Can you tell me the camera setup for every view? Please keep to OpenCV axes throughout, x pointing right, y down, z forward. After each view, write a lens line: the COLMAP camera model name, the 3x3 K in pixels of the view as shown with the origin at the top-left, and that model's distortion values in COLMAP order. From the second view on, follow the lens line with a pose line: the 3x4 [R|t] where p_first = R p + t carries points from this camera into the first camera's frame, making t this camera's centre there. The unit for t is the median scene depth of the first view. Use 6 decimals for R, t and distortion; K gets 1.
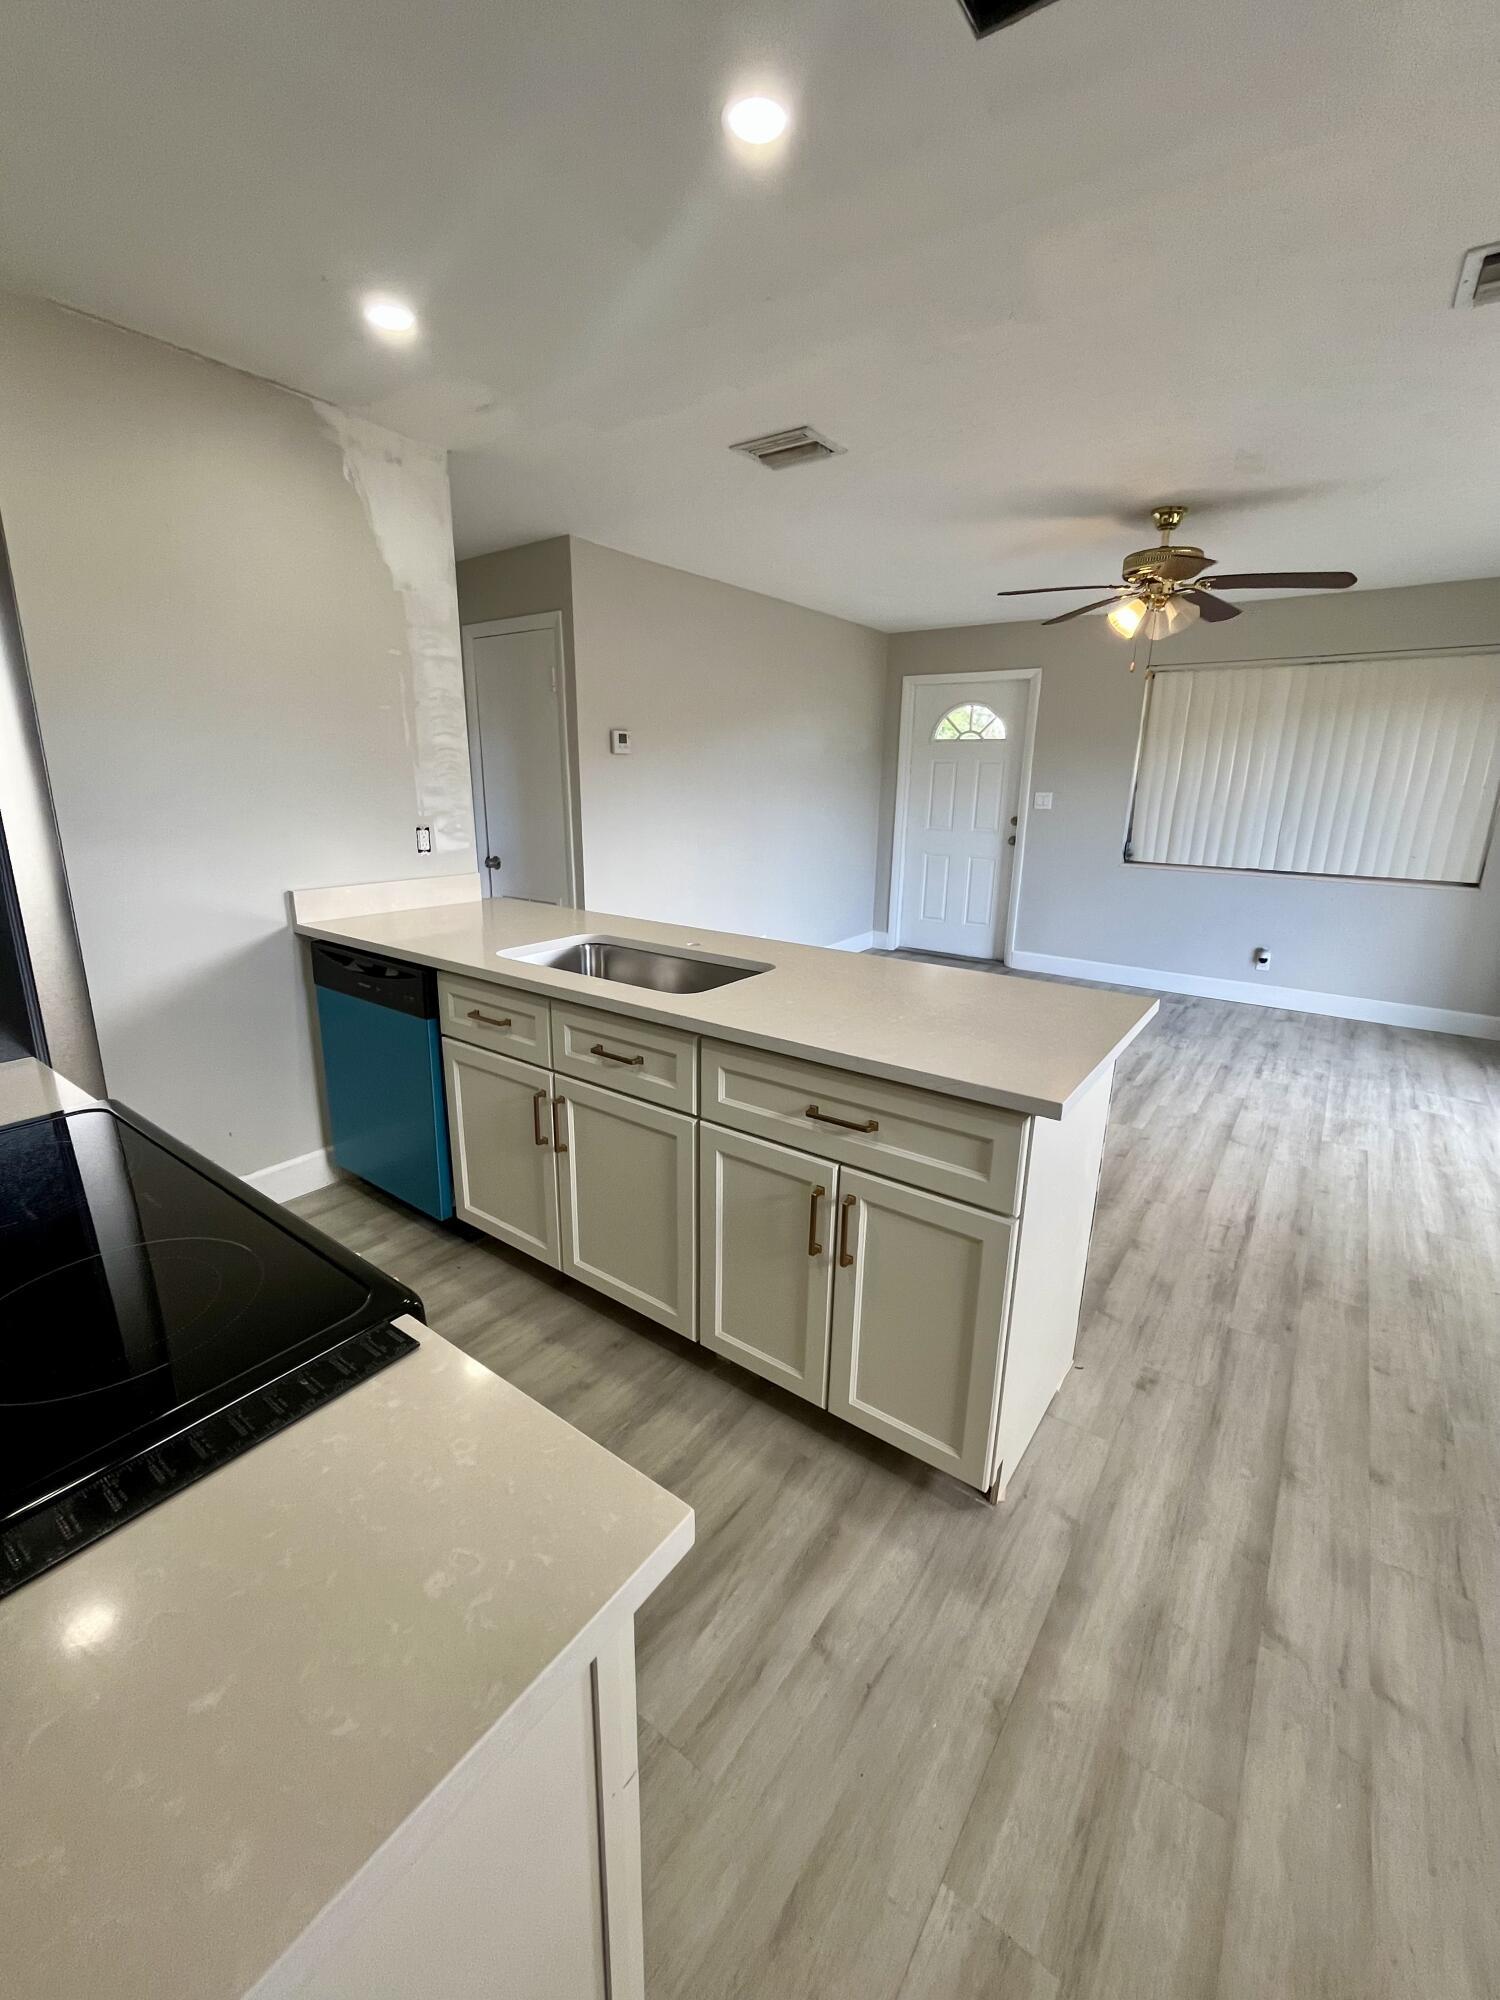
lens RADIAL K [[820.9, 0, 747.0], [0, 820.9, 999.9], [0, 0, 1]] dist [-0.000466, -0.000945]
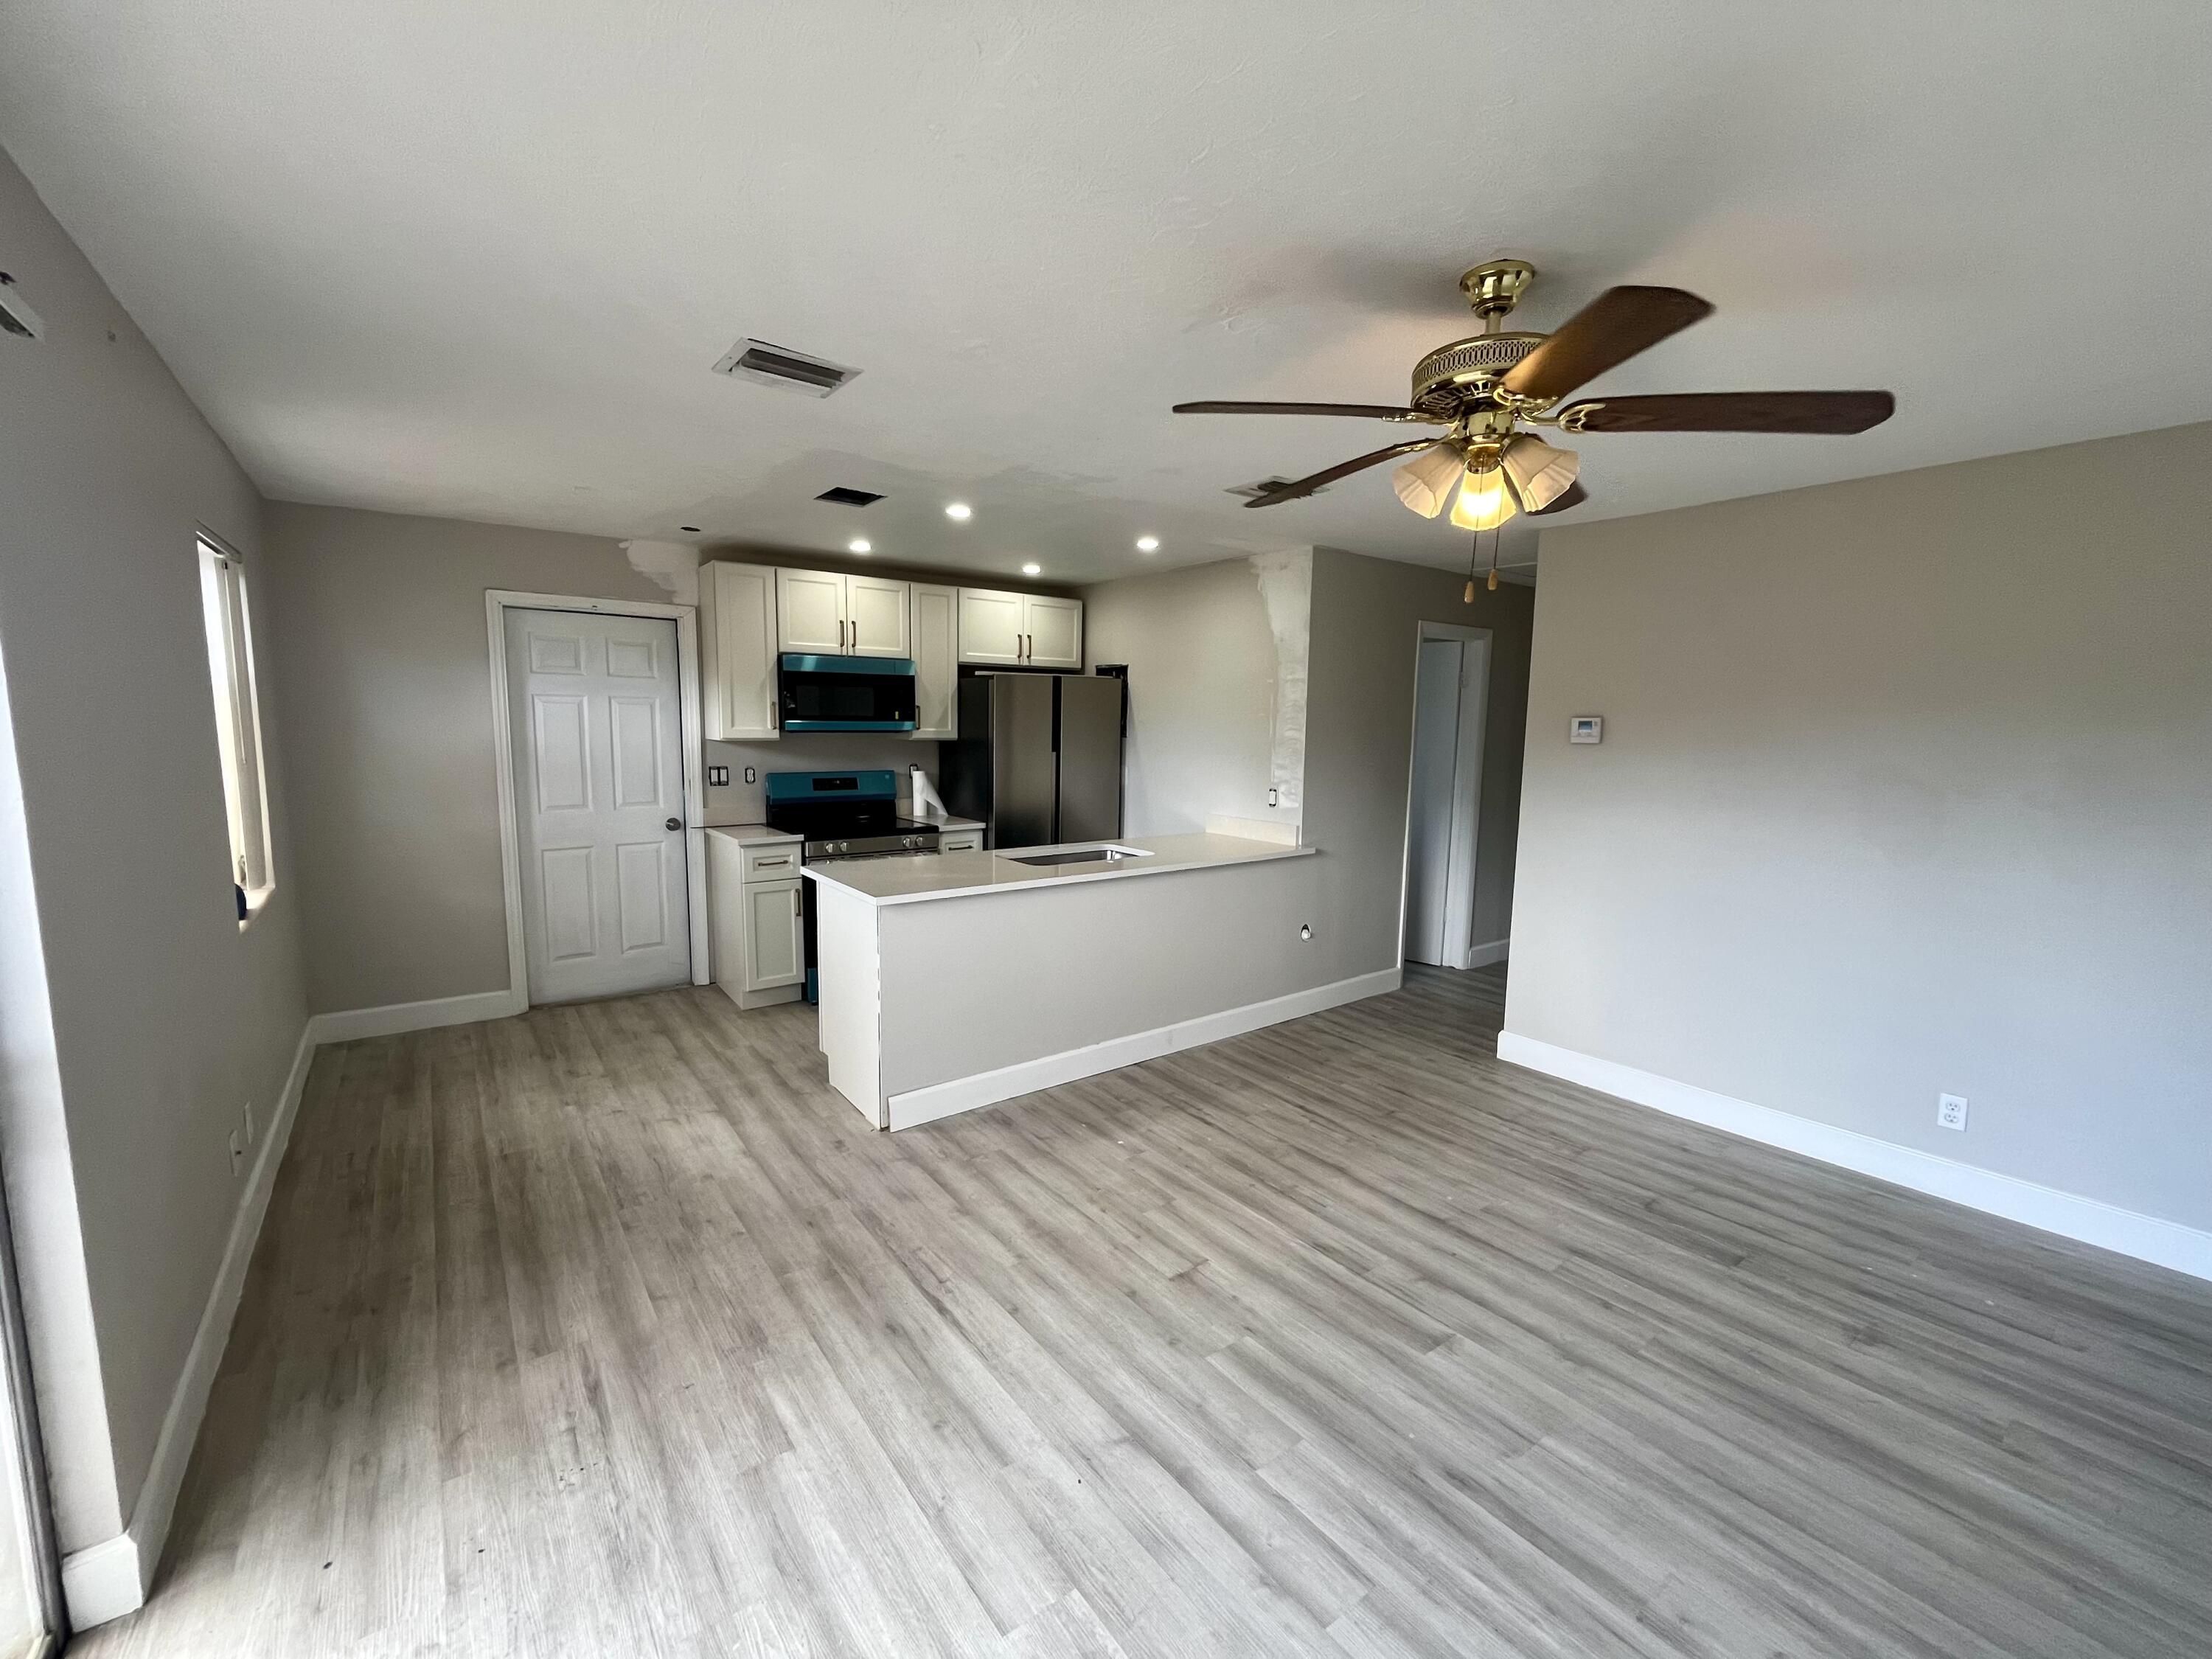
lens RADIAL K [[907.9, 0, 1098.6], [0, 907.9, 838.5], [0, 0, 1]] dist [-0.000466, -0.000945]
pose [[-0.299577, 0.104742, -0.948305, 1.393242], [-0.274412, 0.942495, 0.190789, -0.384192], [0.913757, 0.317382, -0.253607, 1.252215]]
